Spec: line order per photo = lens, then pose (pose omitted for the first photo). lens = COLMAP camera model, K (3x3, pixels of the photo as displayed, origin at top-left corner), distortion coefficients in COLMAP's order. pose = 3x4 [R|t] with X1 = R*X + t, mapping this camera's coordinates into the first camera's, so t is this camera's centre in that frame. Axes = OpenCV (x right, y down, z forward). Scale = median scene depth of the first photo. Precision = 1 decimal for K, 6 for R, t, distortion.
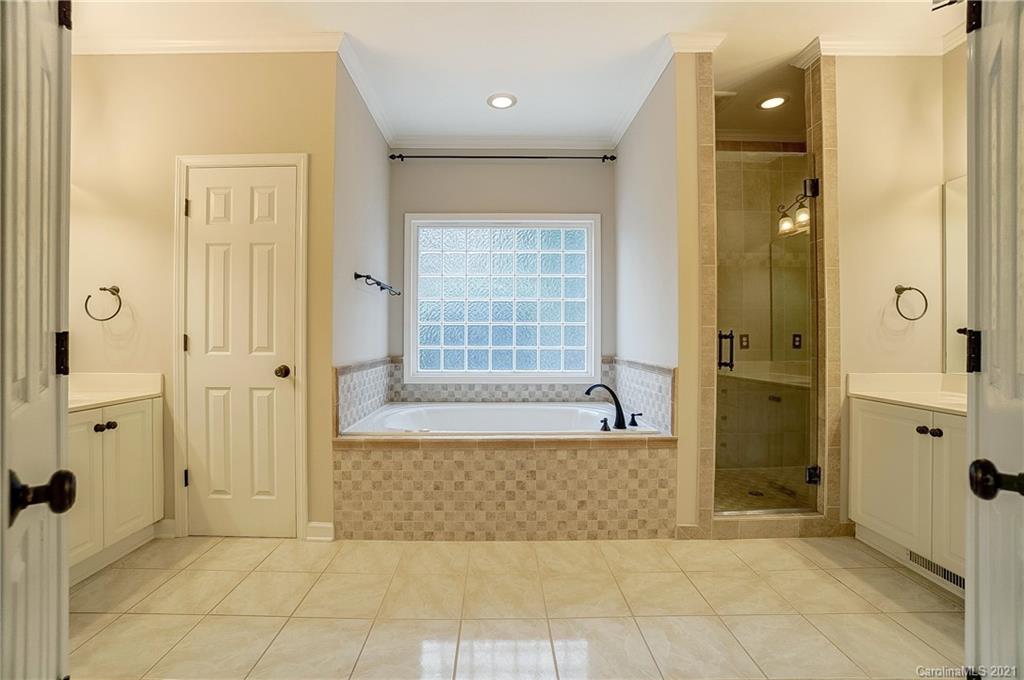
lens RADIAL K [[449.2, 0, 496.4], [0, 449.2, 340.0], [0, 0, 1]] dist [-0.063423, 0.020560]
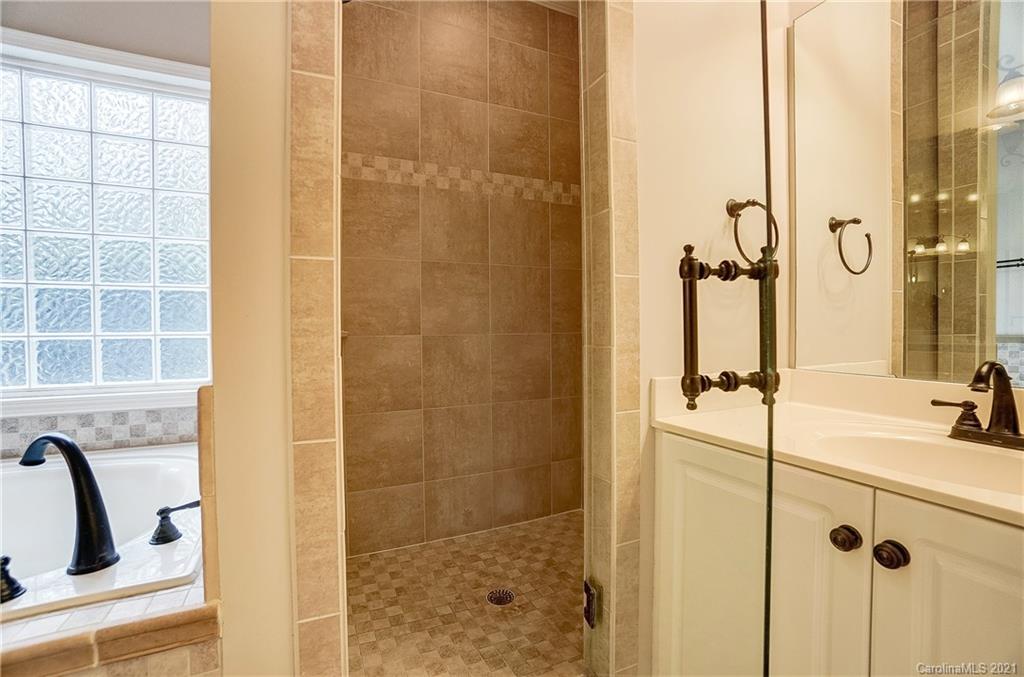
lens RADIAL K [[447.4, 0, 497.2], [0, 447.4, 339.2], [0, 0, 1]] dist [-0.061625, 0.022296]
pose [[0.910122, -0.014627, 0.414082, 0.456447], [0.008003, 0.999811, 0.017728, 0.025446], [-0.414263, -0.012821, 0.910067, 0.628210]]
